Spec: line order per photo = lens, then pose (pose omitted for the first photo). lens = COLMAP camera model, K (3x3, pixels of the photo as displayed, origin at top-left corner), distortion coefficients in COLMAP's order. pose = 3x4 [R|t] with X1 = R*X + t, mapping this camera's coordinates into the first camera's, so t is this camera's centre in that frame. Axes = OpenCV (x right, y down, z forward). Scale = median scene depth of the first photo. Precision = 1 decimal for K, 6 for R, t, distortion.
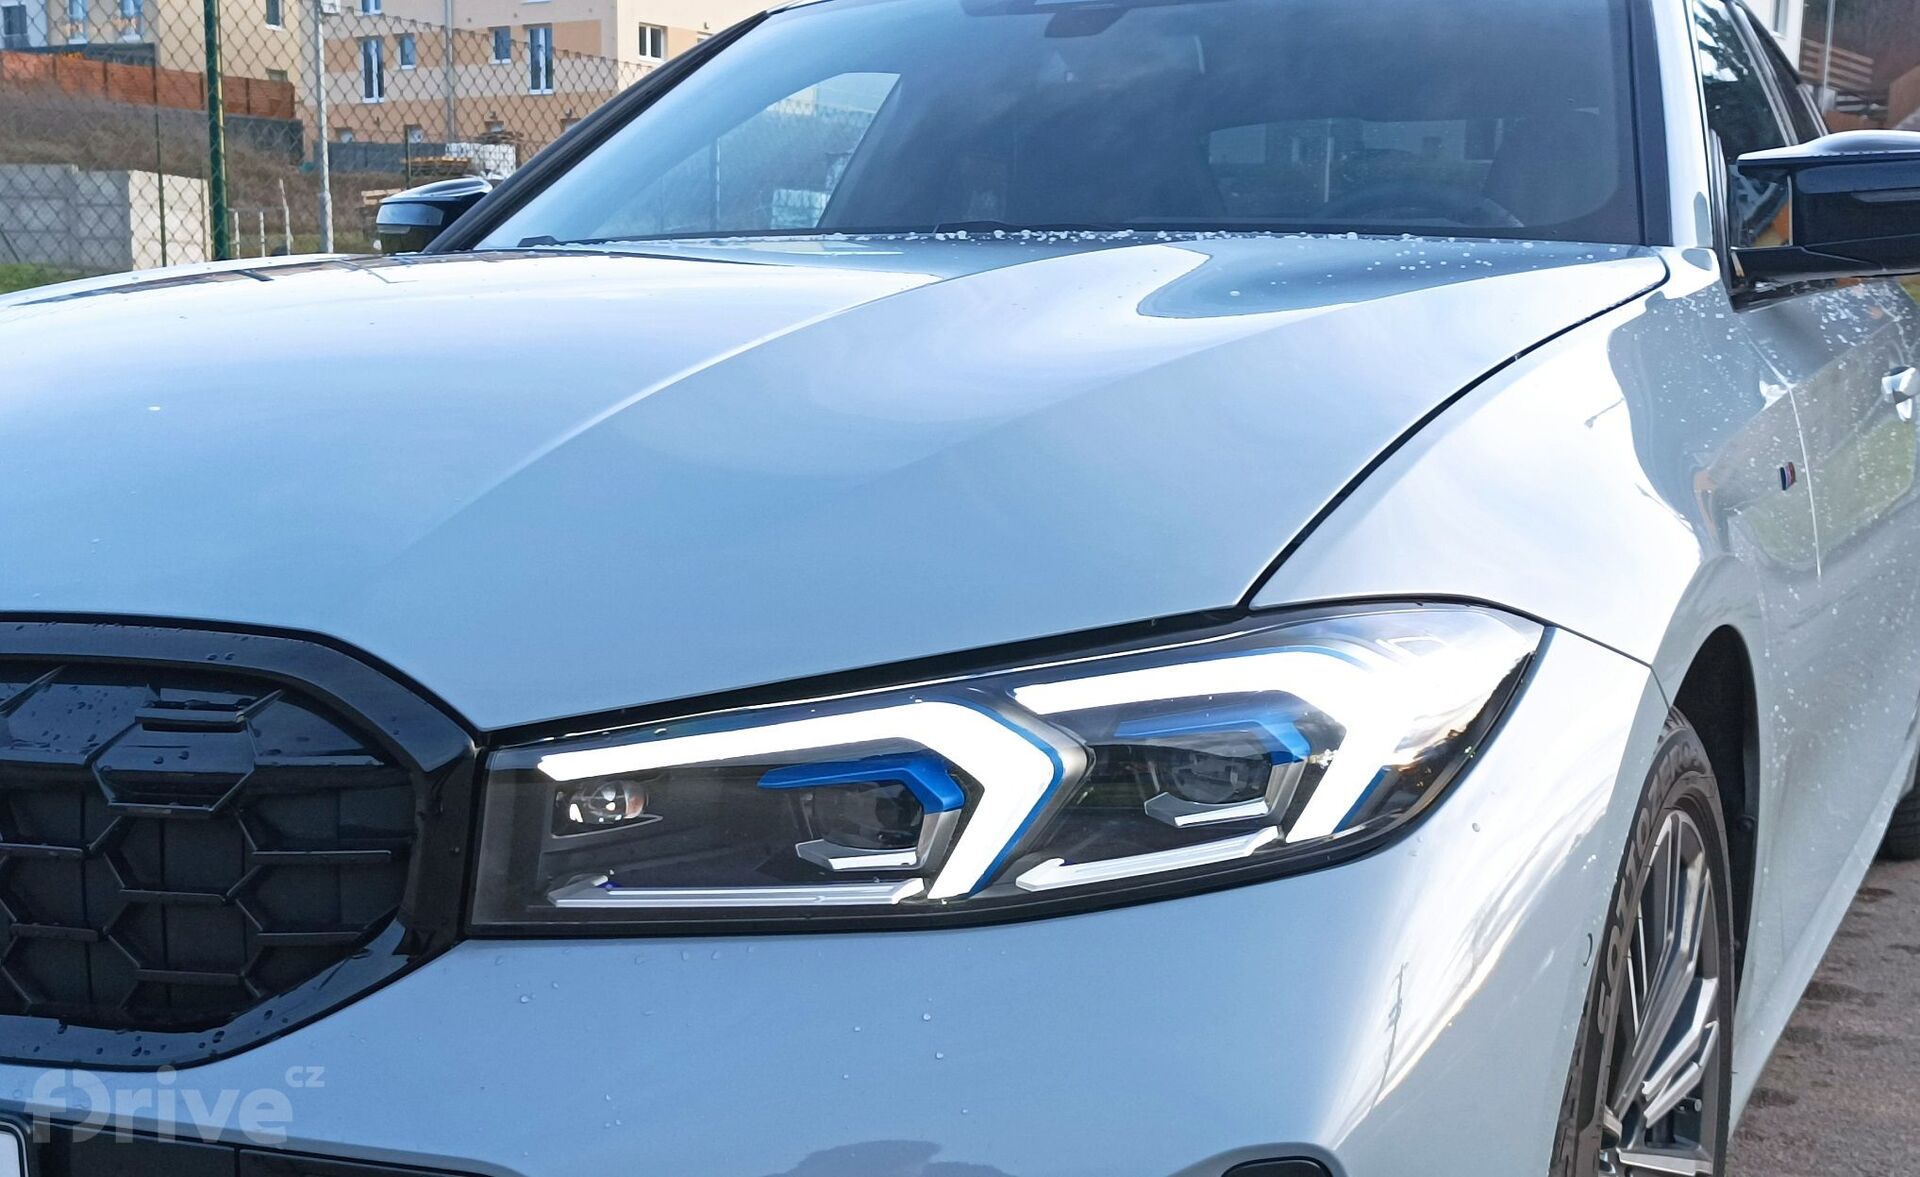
lens RADIAL K [[2746.3, 0, 1033.7], [0, 2746.3, 838.9], [0, 0, 1]] dist [0.000044, 0.057018]
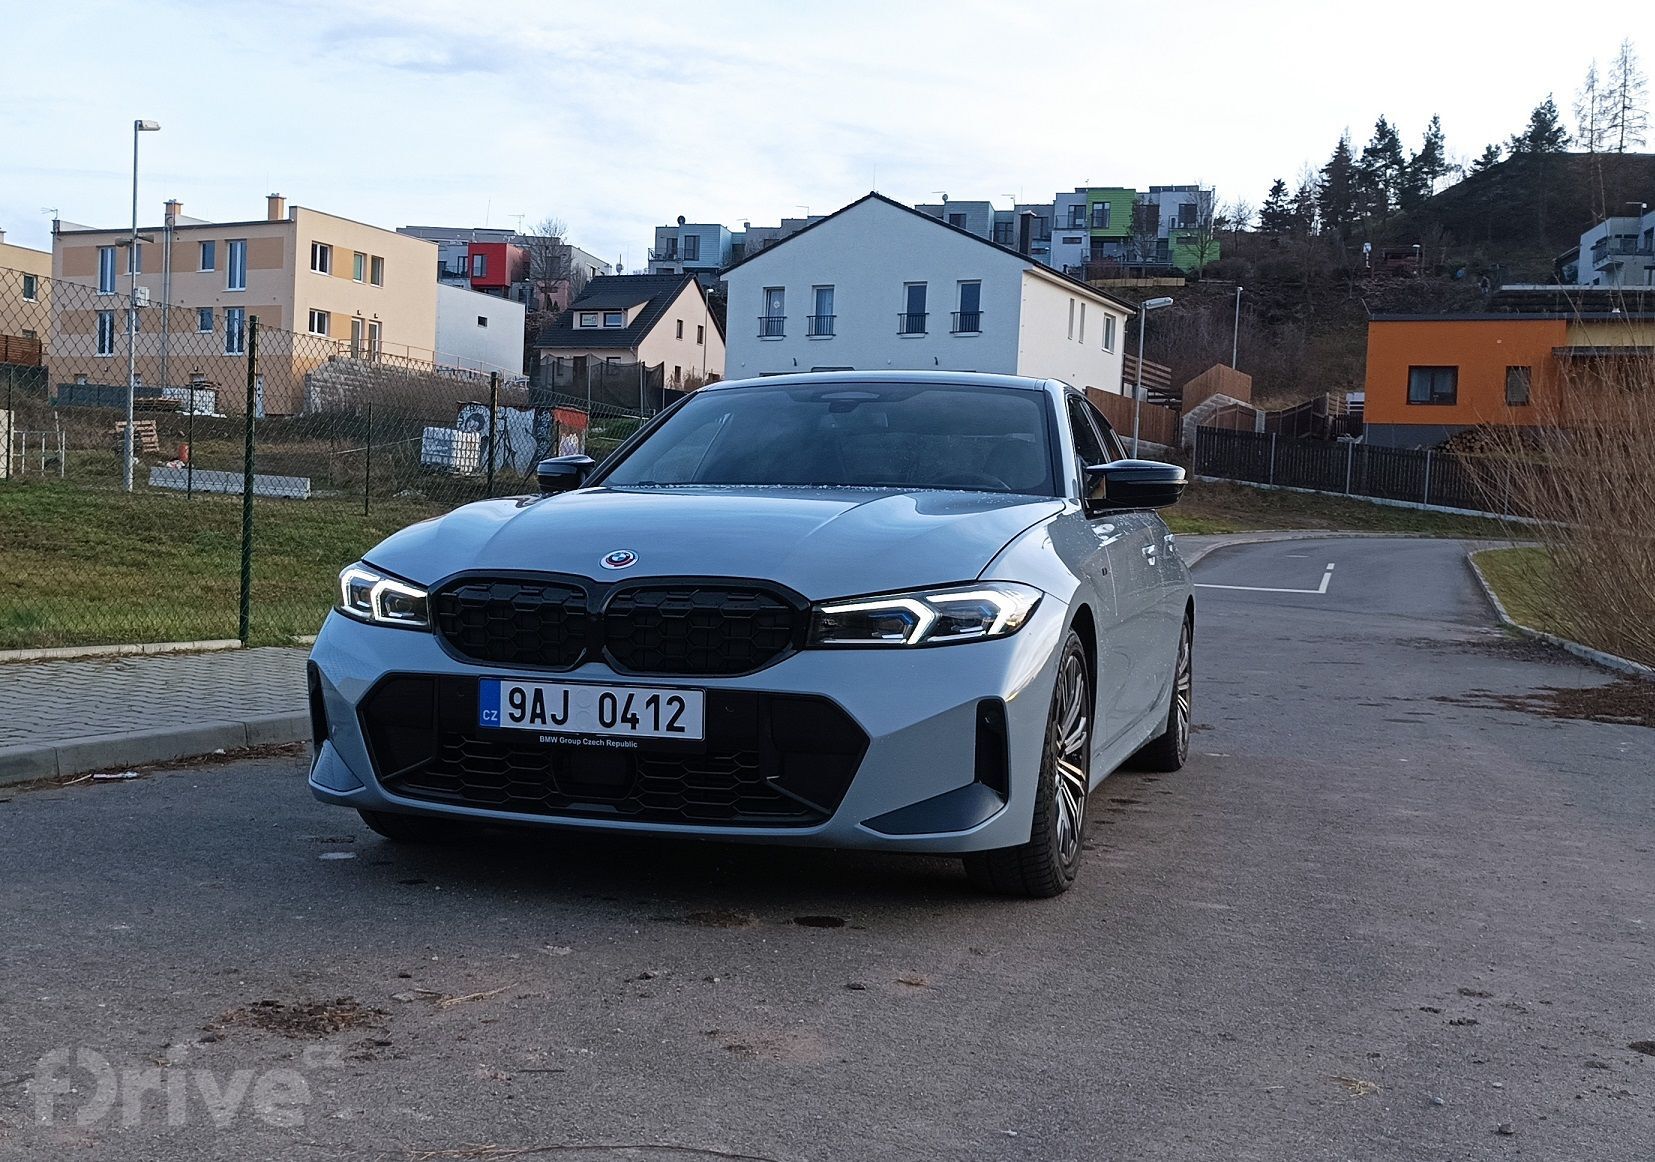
lens RADIAL K [[2677.8, 0, 827.5], [0, 2677.8, 581.0], [0, 0, 1]] dist [0.091944, -0.275363]
pose [[0.988262, 0.024203, 0.150841, -0.438729], [0.001864, 0.985387, -0.170322, 0.351358], [-0.152759, 0.168604, 0.973775, -1.695389]]
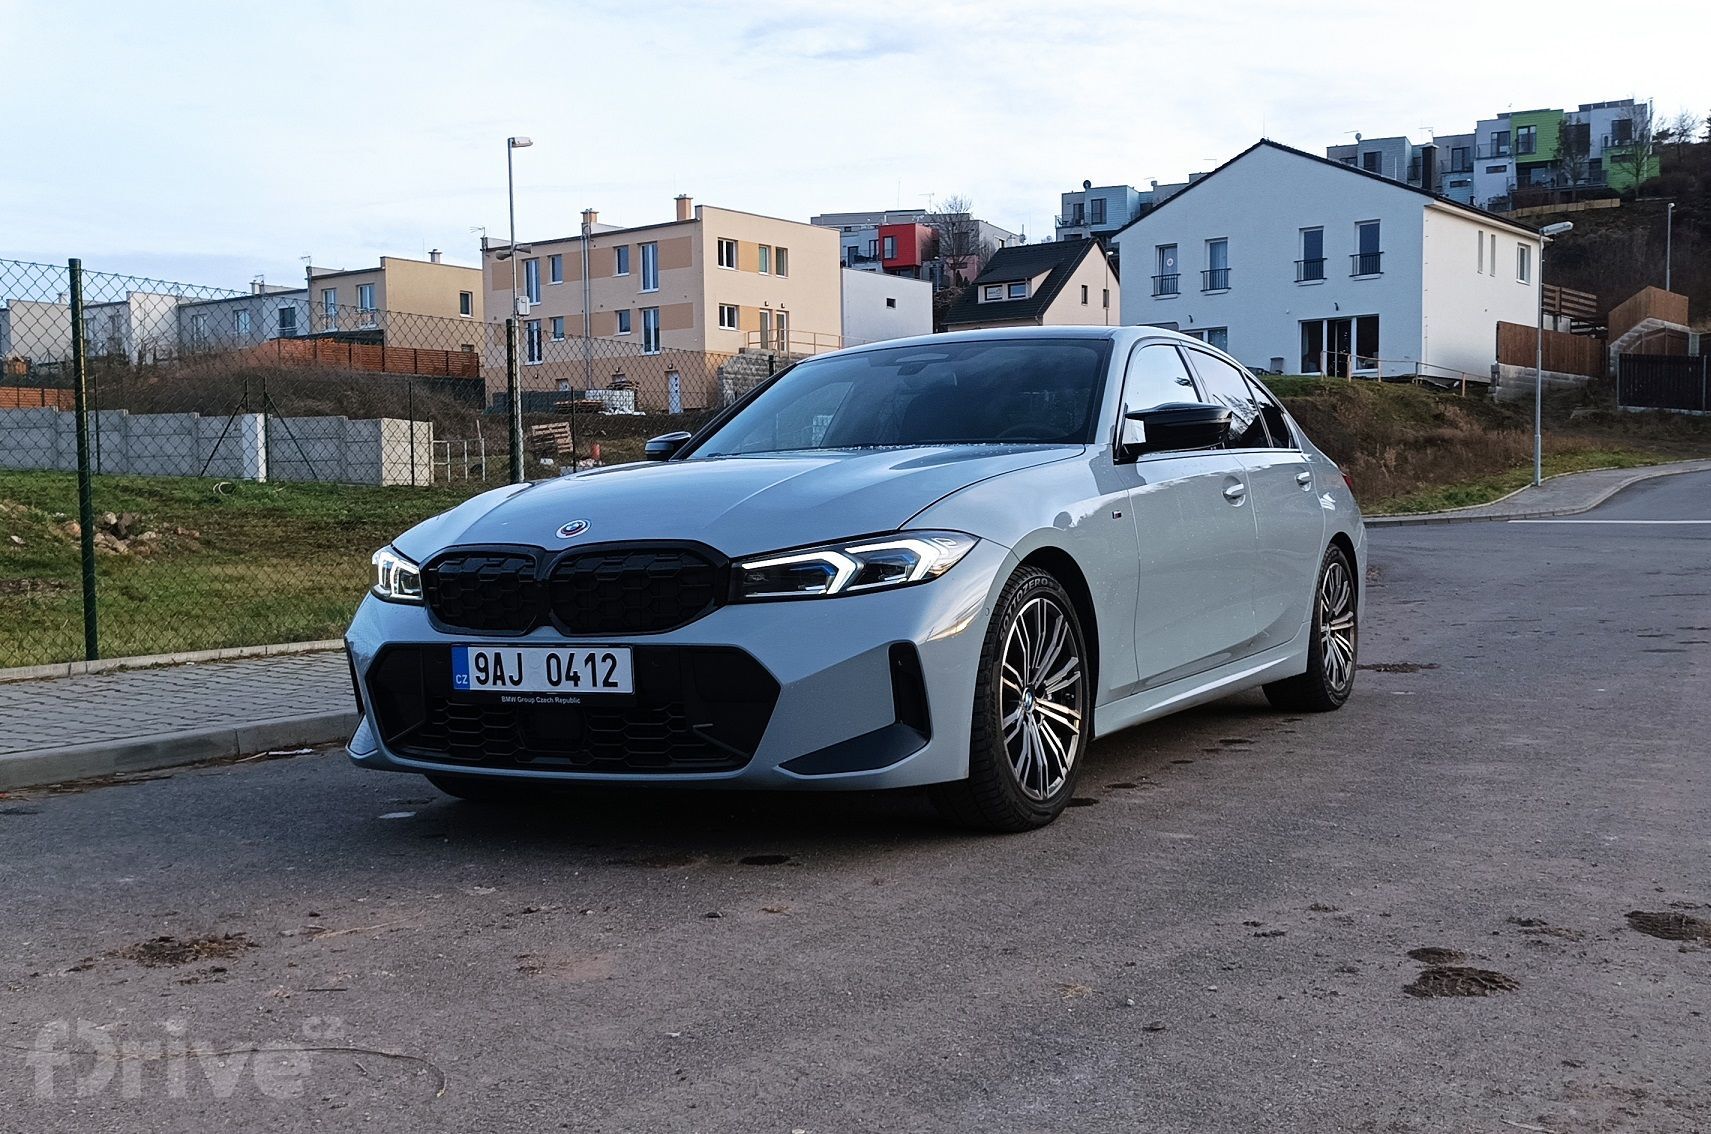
lens RADIAL K [[2733.7, 0, 854.8], [0, 2733.7, 648.1], [0, 0, 1]] dist [0.083770, -0.252453]
pose [[0.996022, -0.027809, -0.084652, 0.211498], [0.015741, 0.990023, -0.140023, 0.406632], [0.087701, 0.138133, 0.986523, -1.878538]]
